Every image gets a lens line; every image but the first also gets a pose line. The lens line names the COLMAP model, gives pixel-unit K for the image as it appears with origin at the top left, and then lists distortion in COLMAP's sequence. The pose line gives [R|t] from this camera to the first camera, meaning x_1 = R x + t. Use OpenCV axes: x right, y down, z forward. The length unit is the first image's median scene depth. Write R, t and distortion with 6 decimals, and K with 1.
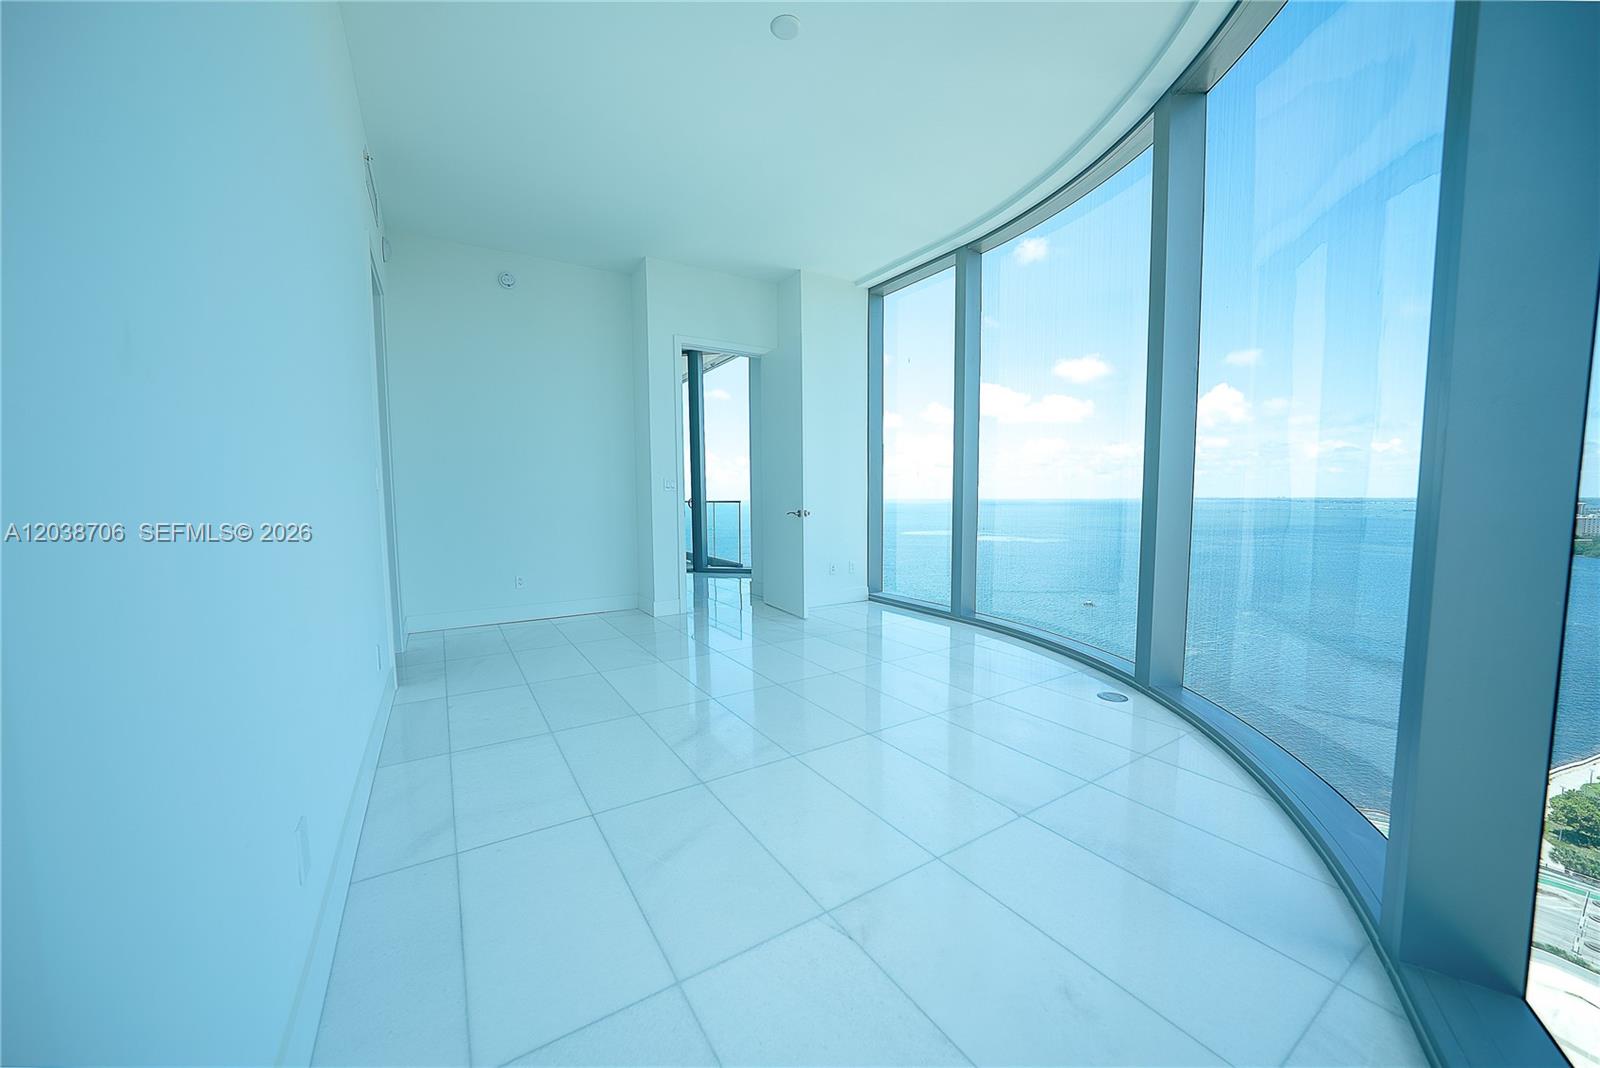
lens RADIAL K [[571.2, 0, 801.4], [0, 571.2, 541.4], [0, 0, 1]] dist [-0.011388, 0.001853]
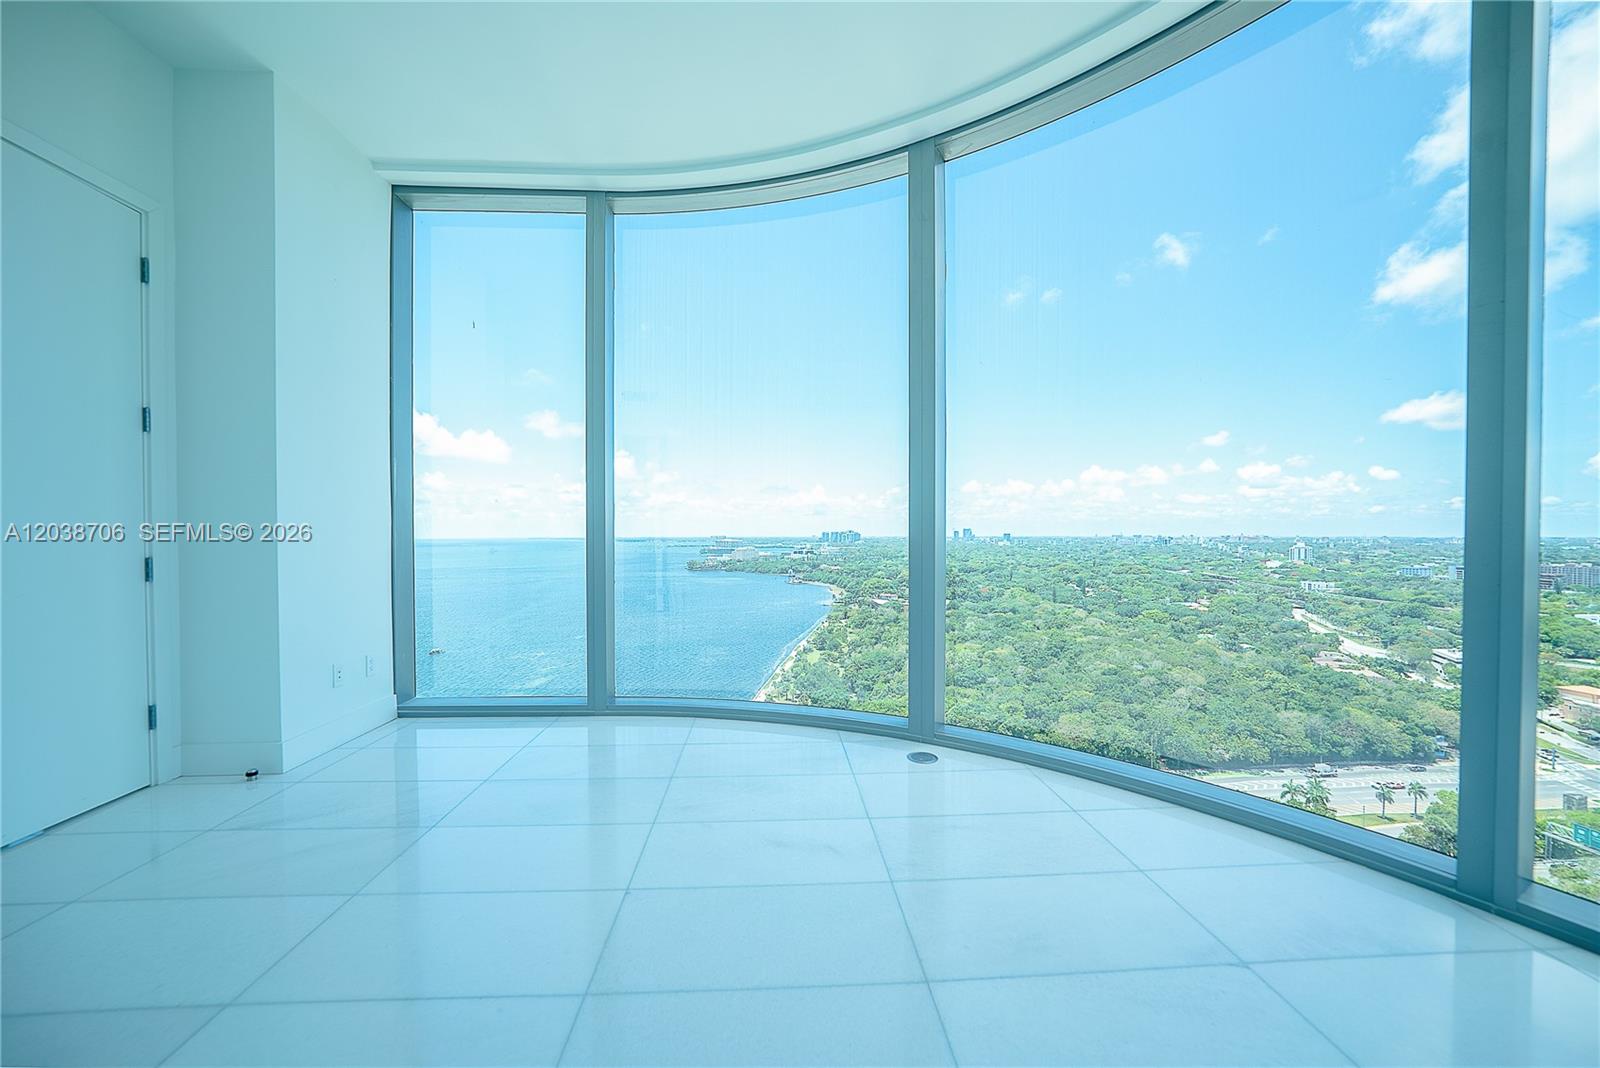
lens RADIAL K [[571.2, 0, 812.4], [0, 571.2, 532.0], [0, 0, 1]] dist [-0.011388, 0.001853]
pose [[0.502874, 0.005497, 0.864342, -0.172213], [0.067179, 0.996706, -0.045424, -0.029104], [-0.861745, 0.080908, 0.500848, 0.366268]]
